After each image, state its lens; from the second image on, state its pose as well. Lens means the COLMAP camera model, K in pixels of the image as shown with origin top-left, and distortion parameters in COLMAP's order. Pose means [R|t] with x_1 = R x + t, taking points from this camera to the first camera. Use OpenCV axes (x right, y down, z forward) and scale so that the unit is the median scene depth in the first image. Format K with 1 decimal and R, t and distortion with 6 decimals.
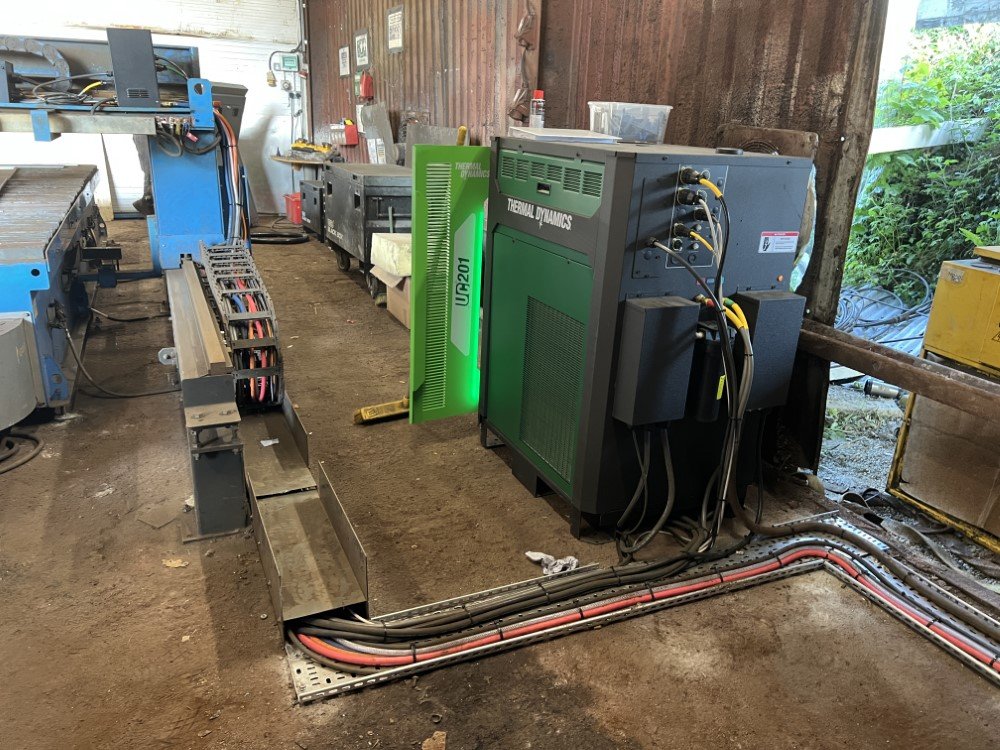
lens RADIAL K [[750.9, 0, 493.0], [0, 750.9, 374.5], [0, 0, 1]] dist [0.024287, -0.041751]
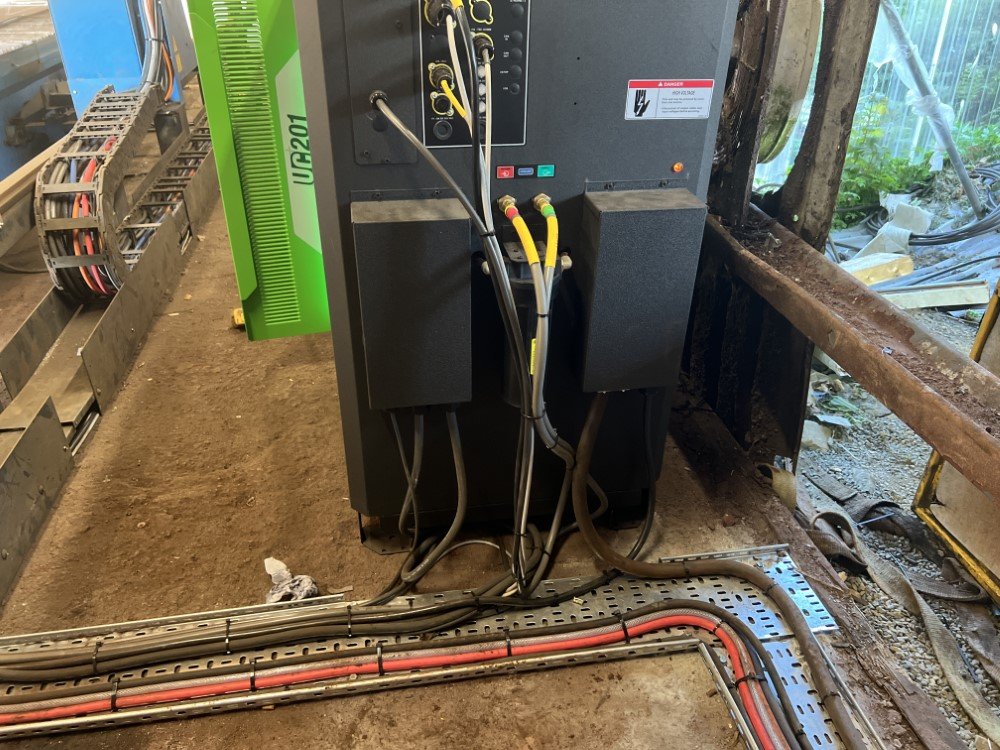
lens RADIAL K [[750.9, 0, 507.1], [0, 750.9, 379.8], [0, 0, 1]] dist [0.024287, -0.041751]
pose [[0.966237, 0.096697, -0.238820, 0.388235], [-0.045560, 0.976419, 0.211020, -0.081542], [0.253594, -0.193015, 0.947858, 0.387527]]
